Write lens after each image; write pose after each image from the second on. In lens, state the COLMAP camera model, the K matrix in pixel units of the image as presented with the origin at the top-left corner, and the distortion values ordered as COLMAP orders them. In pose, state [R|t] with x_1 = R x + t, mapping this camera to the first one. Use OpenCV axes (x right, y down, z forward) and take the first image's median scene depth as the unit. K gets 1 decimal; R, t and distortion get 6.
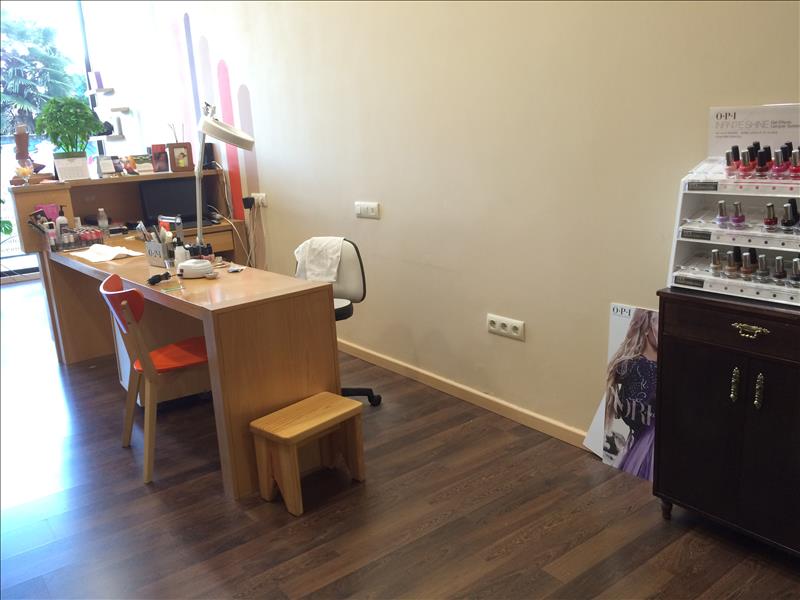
lens RADIAL K [[682.4, 0, 400.0], [0, 682.4, 300.0], [0, 0, 1]] dist [0.080214, -0.123441]
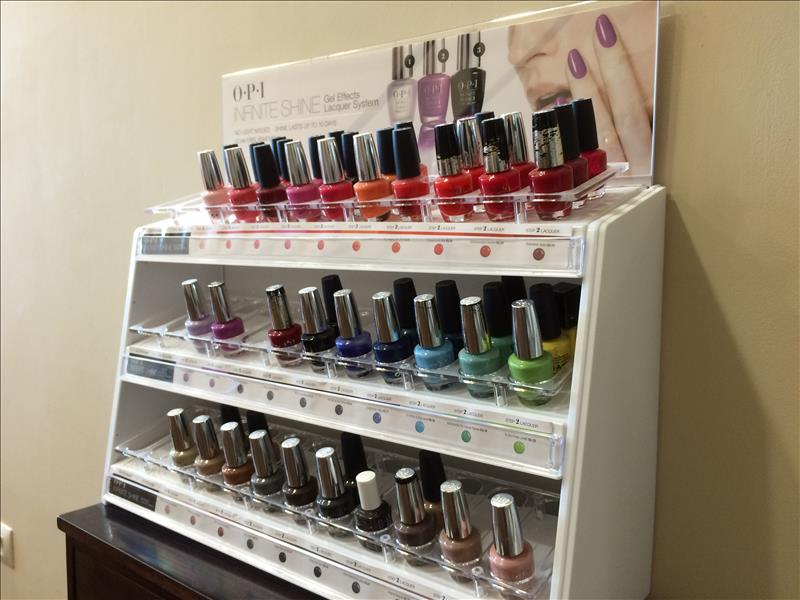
lens RADIAL K [[682.4, 0, 400.0], [0, 682.4, 300.0], [0, 0, 1]] dist [0.080214, -0.123441]
pose [[0.963657, 0.015147, 0.266713, 0.474641], [0.023485, 0.989722, -0.141060, -0.076796], [-0.266108, 0.142197, 0.953397, 0.611260]]
